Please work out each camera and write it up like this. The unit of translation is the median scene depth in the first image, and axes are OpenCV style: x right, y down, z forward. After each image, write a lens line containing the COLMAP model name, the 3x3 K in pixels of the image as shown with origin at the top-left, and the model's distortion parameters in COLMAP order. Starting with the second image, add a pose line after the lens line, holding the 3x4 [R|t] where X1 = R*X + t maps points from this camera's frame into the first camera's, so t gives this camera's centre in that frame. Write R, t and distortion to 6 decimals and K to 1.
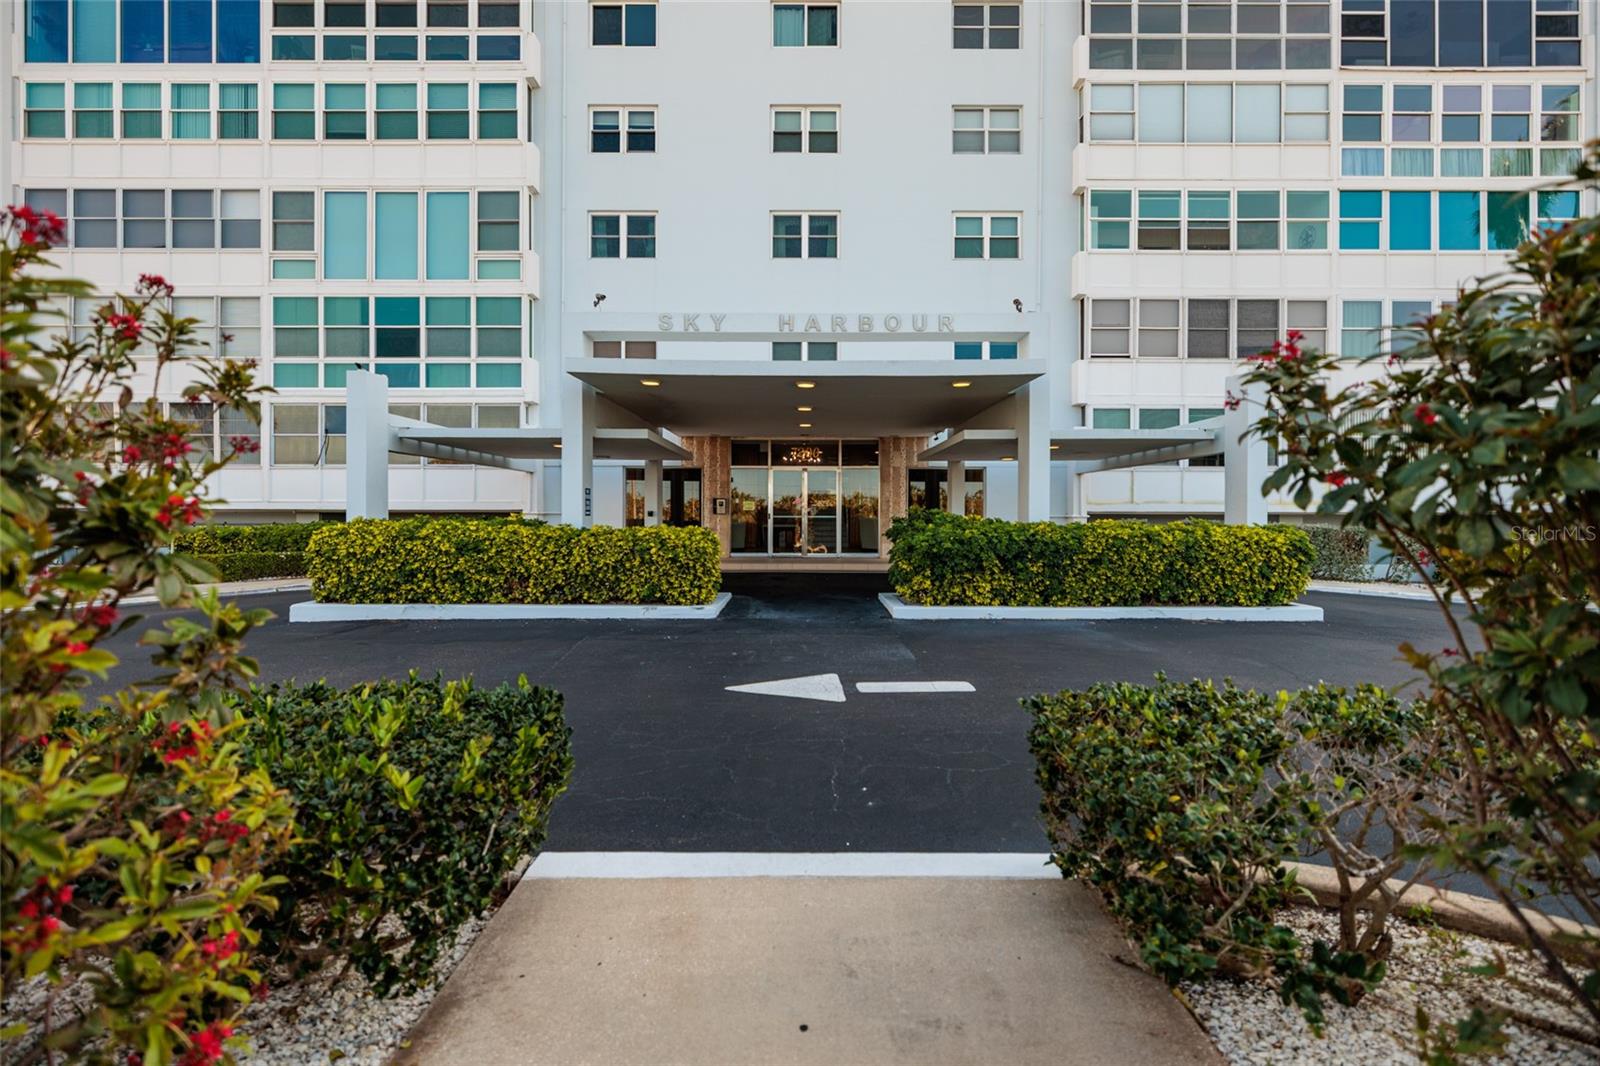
lens RADIAL K [[709.8, 0, 807.4], [0, 709.8, 546.3], [0, 0, 1]] dist [-0.003100, 0.000723]
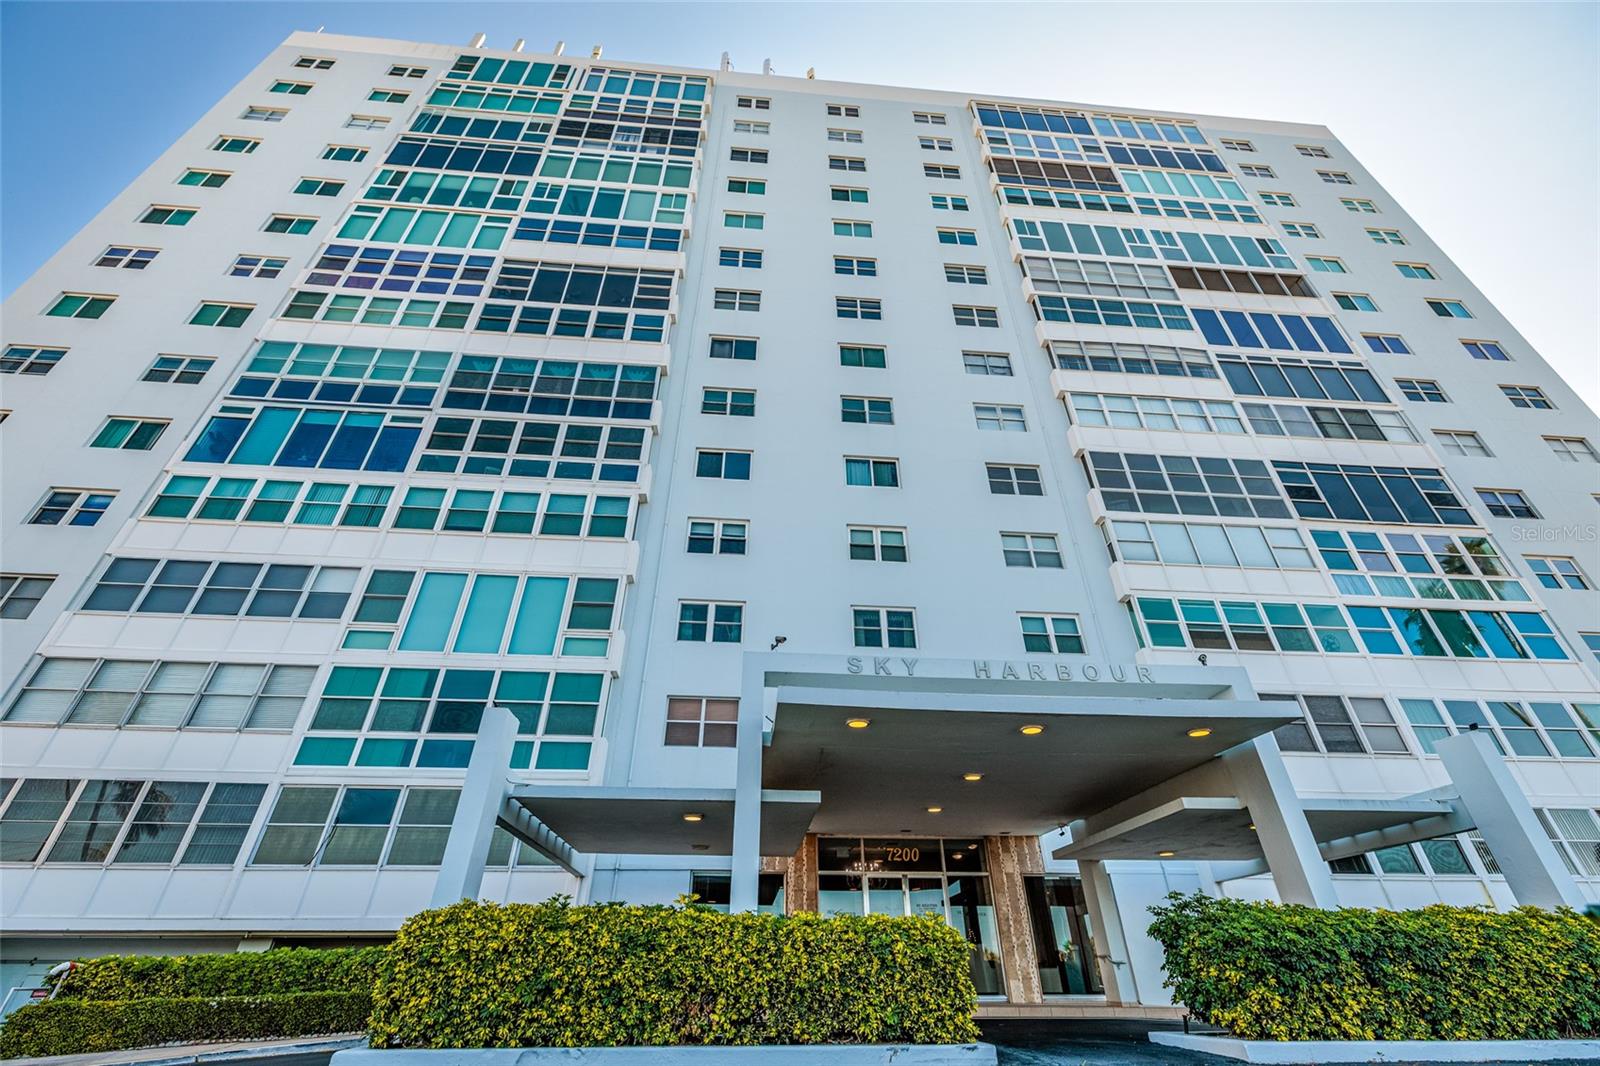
lens RADIAL K [[688.0, 0, 797.1], [0, 688.0, 538.2], [0, 0, 1]] dist [0.001605, 0.000328]
pose [[0.996779, 0.036260, 0.071537, -0.218738], [0.012093, 0.813816, -0.580997, 0.041470], [-0.079285, 0.579990, 0.810756, 0.123569]]
